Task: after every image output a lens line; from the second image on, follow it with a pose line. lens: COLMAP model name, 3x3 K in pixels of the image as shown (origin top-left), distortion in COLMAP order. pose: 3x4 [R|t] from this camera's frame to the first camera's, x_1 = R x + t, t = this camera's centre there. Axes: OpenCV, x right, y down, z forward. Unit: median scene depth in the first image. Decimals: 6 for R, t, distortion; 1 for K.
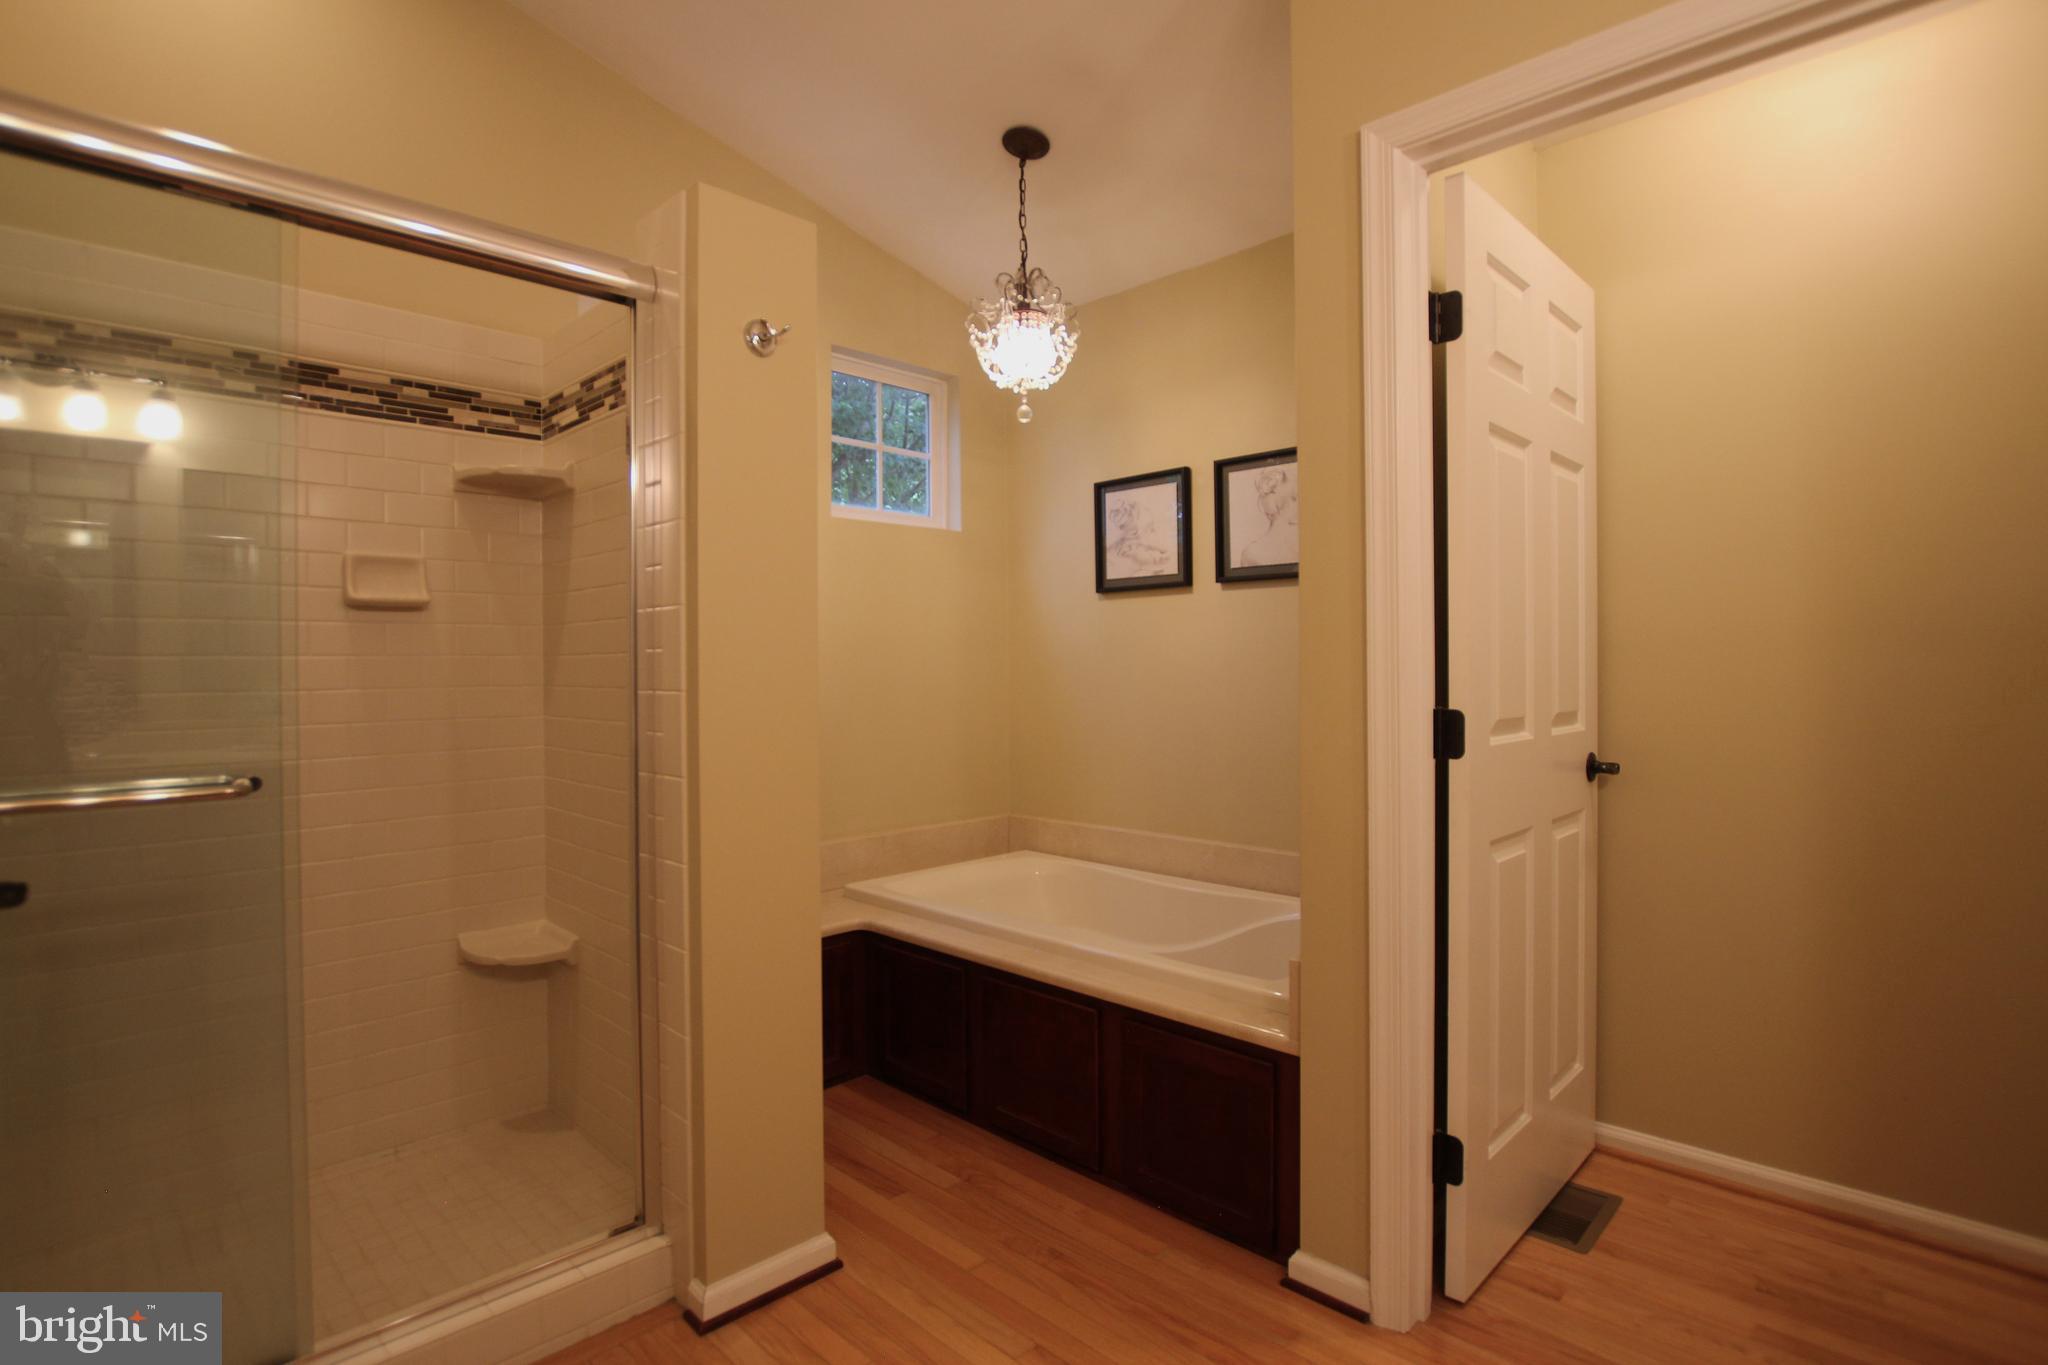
lens RADIAL K [[1009.3, 0, 1020.4], [0, 1009.3, 666.5], [0, 0, 1]] dist [-0.025276, 0.000244]
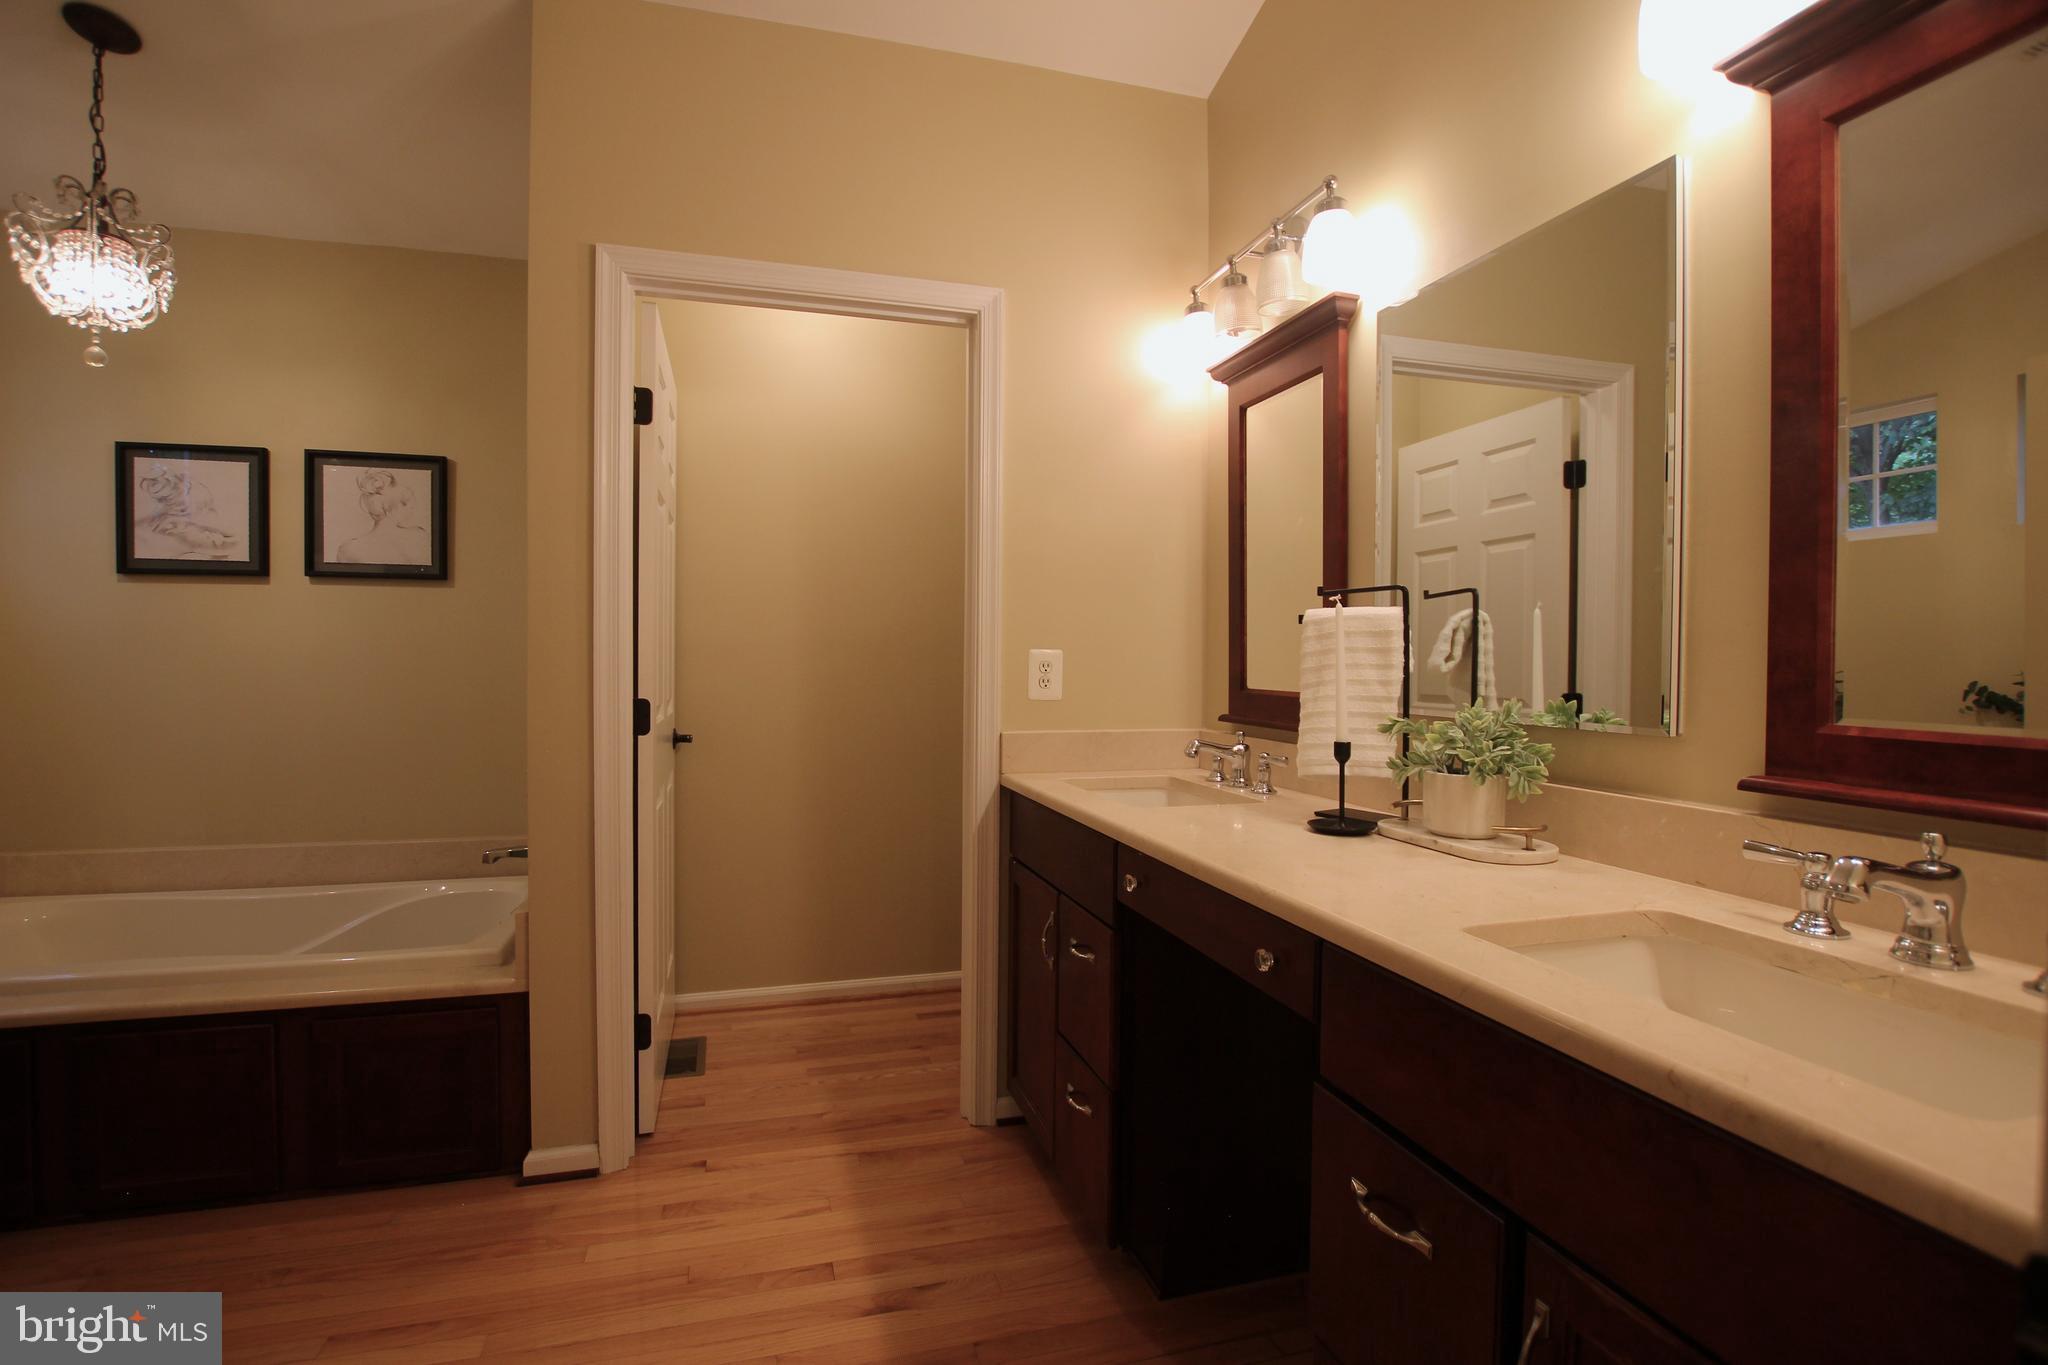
lens RADIAL K [[961.9, 0, 1011.0], [0, 961.9, 675.8], [0, 0, 1]] dist [-0.027291, 0.001198]
pose [[0.474588, -0.003914, 0.880199, -0.318573], [-0.011034, 0.999885, 0.010396, -0.004721], [-0.880139, -0.014646, 0.474490, -0.030900]]
